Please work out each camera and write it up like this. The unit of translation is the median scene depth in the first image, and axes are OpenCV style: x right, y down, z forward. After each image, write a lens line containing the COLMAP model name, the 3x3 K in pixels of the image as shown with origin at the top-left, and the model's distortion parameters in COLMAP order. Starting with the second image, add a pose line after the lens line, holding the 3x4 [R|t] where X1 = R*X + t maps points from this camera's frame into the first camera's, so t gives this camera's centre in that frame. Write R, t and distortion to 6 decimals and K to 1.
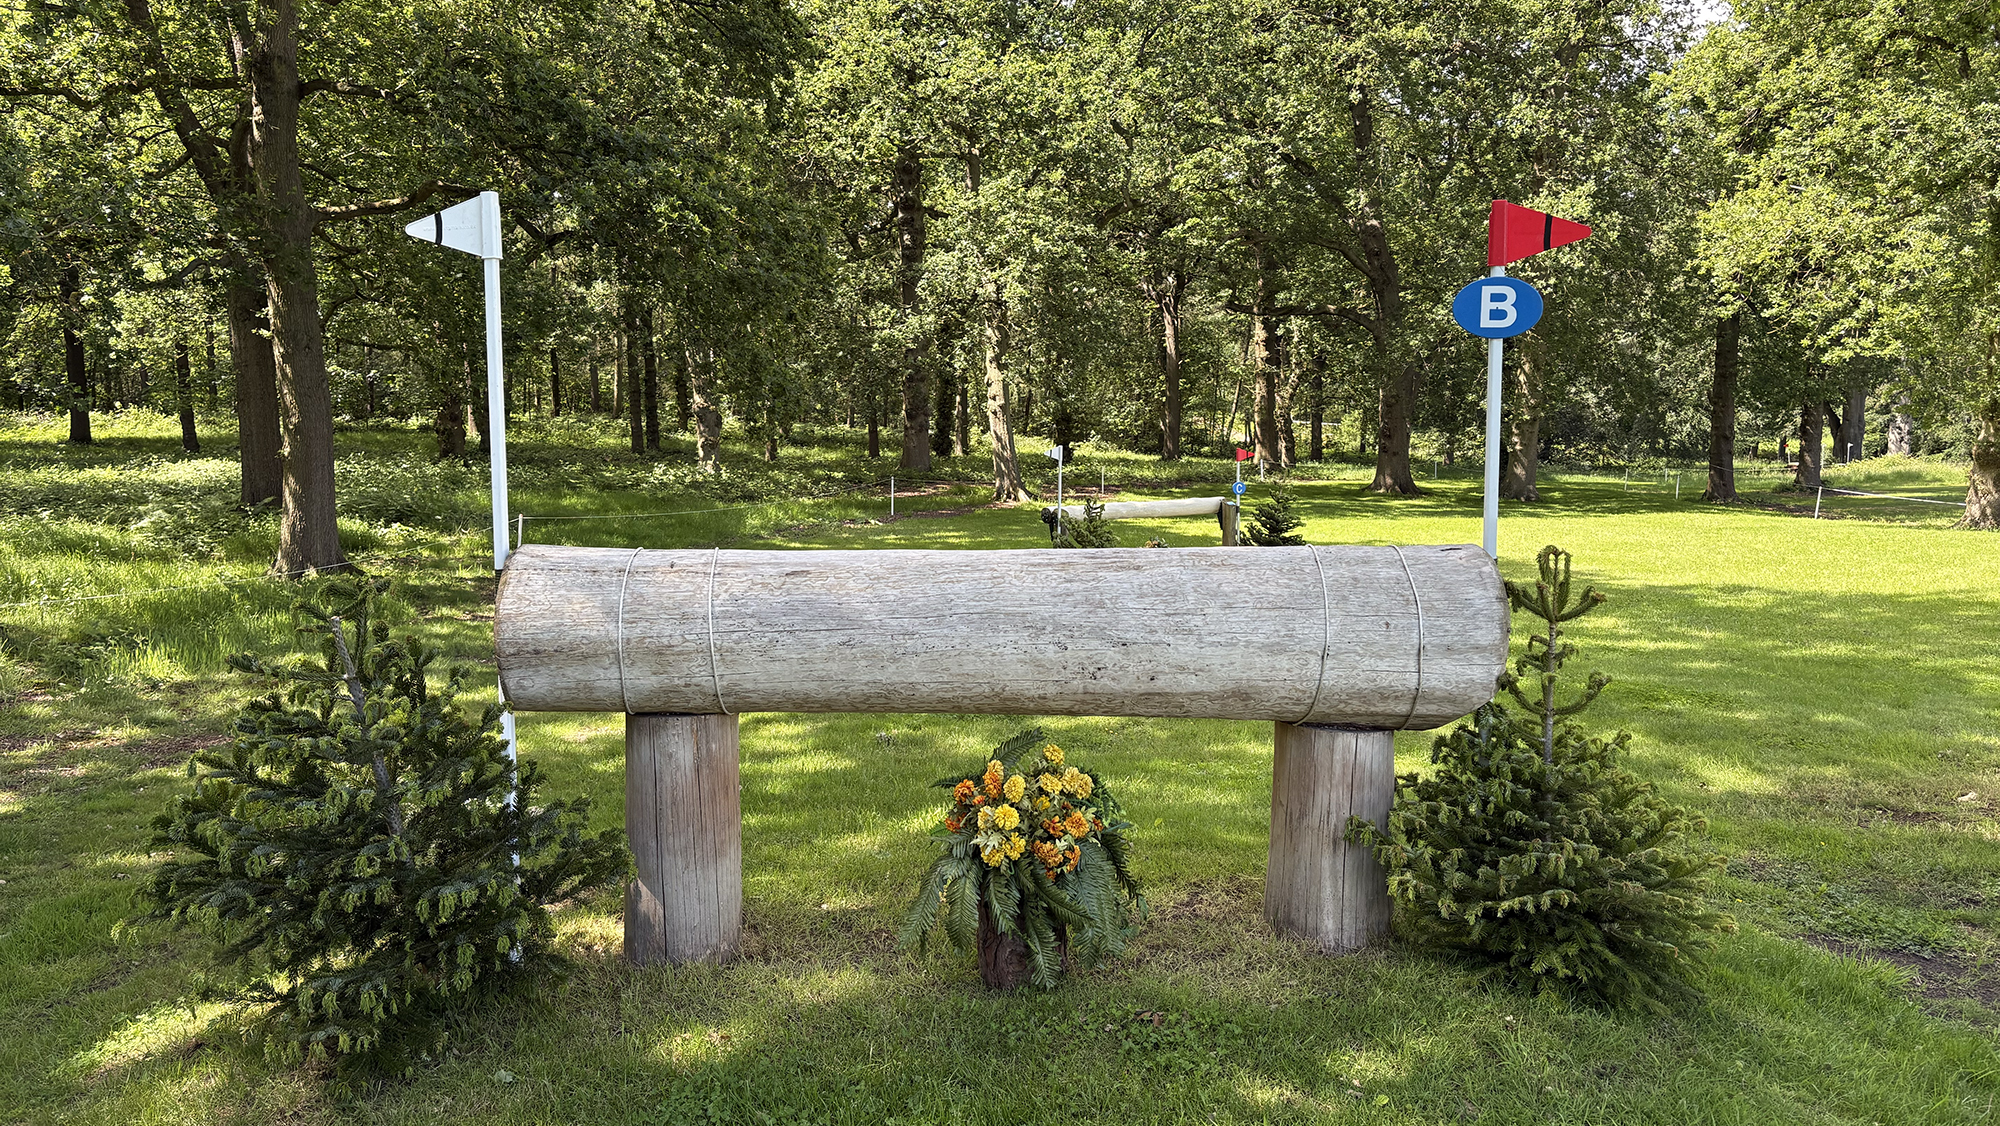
lens RADIAL K [[1601.8, 0, 990.9], [0, 1601.8, 521.3], [0, 0, 1]] dist [0.146903, -0.237798]
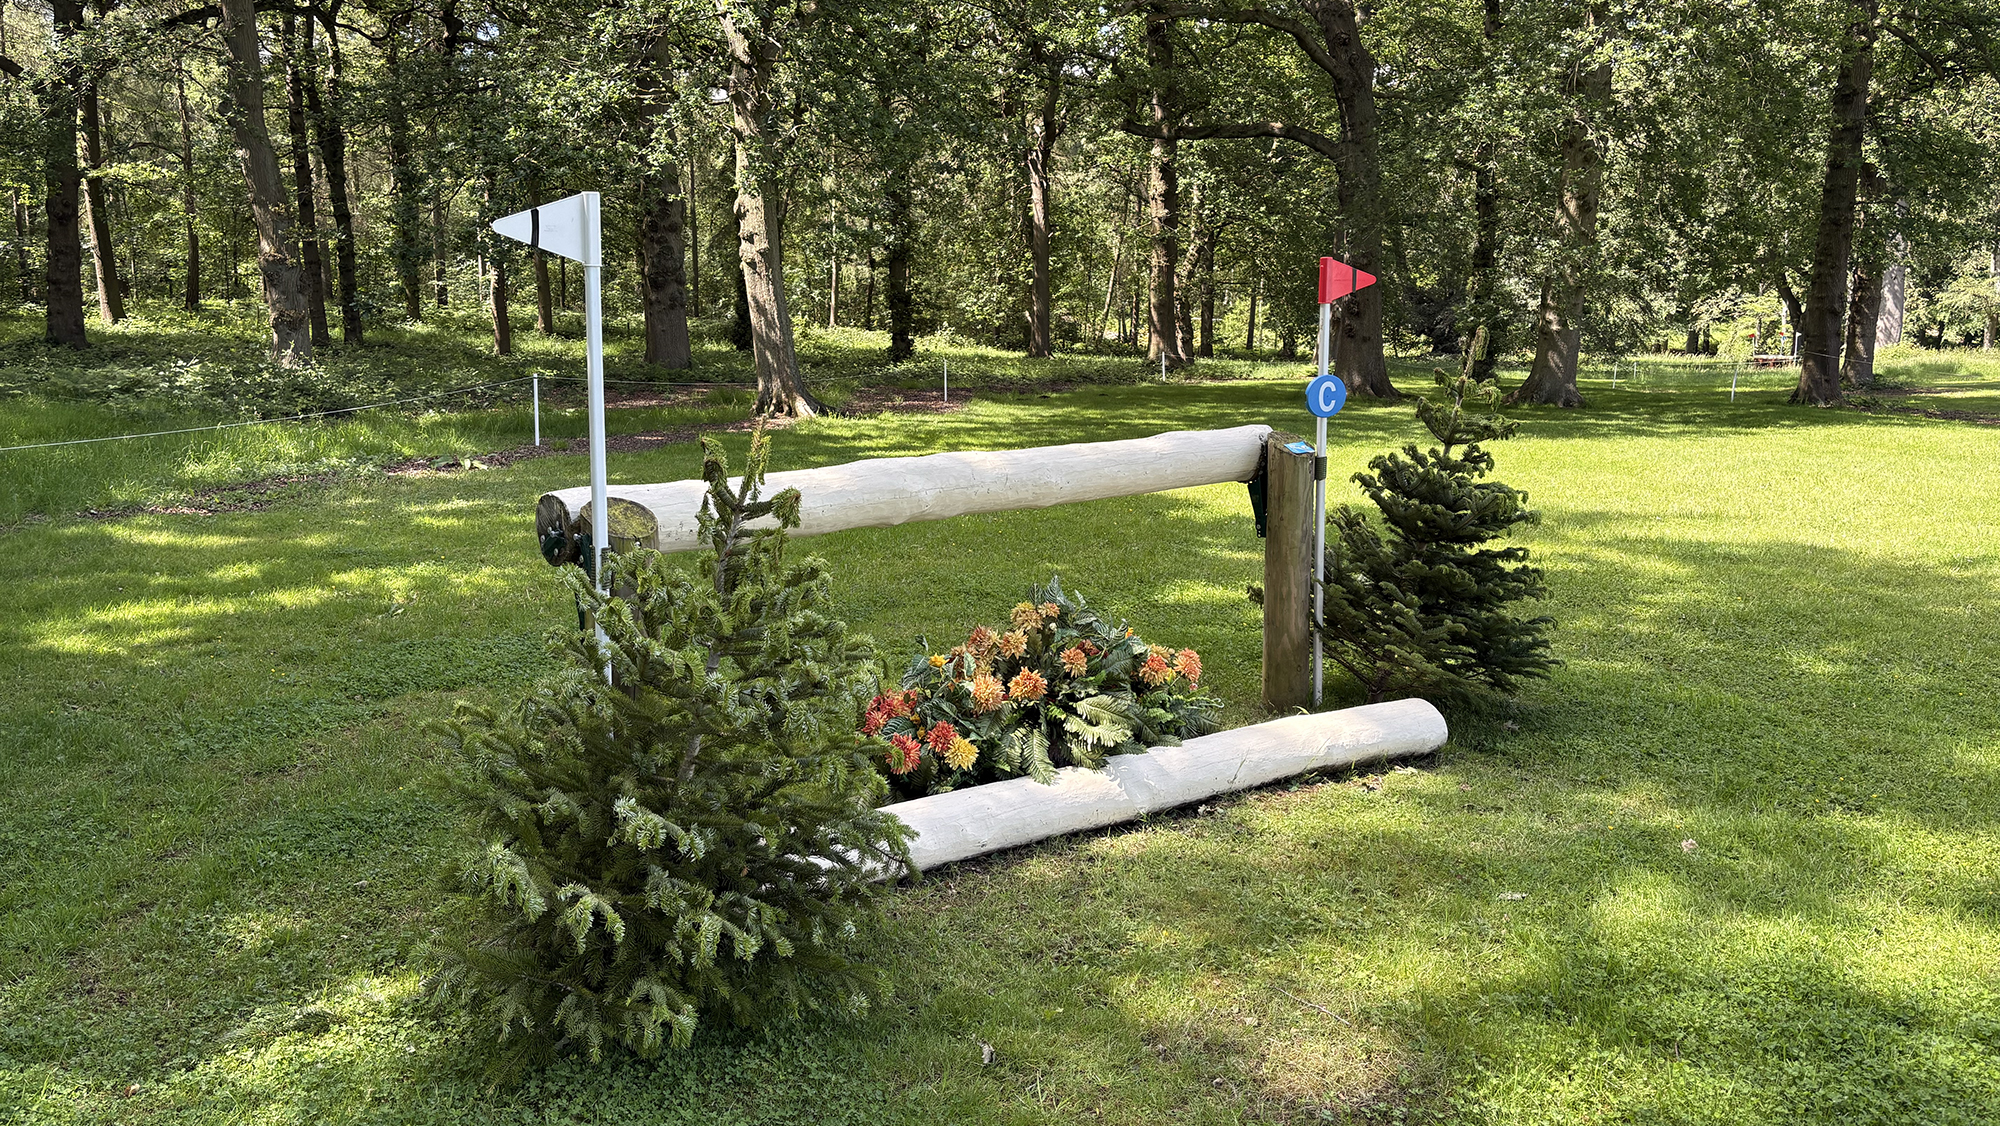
lens RADIAL K [[1634.4, 0, 1008.7], [0, 1634.4, 610.6], [0, 0, 1]] dist [0.019263, 0.001654]
pose [[0.995385, -0.019526, 0.093952, 0.022055], [0.008879, 0.993620, 0.112431, -0.005107], [-0.095548, -0.111078, 0.989208, 0.230969]]
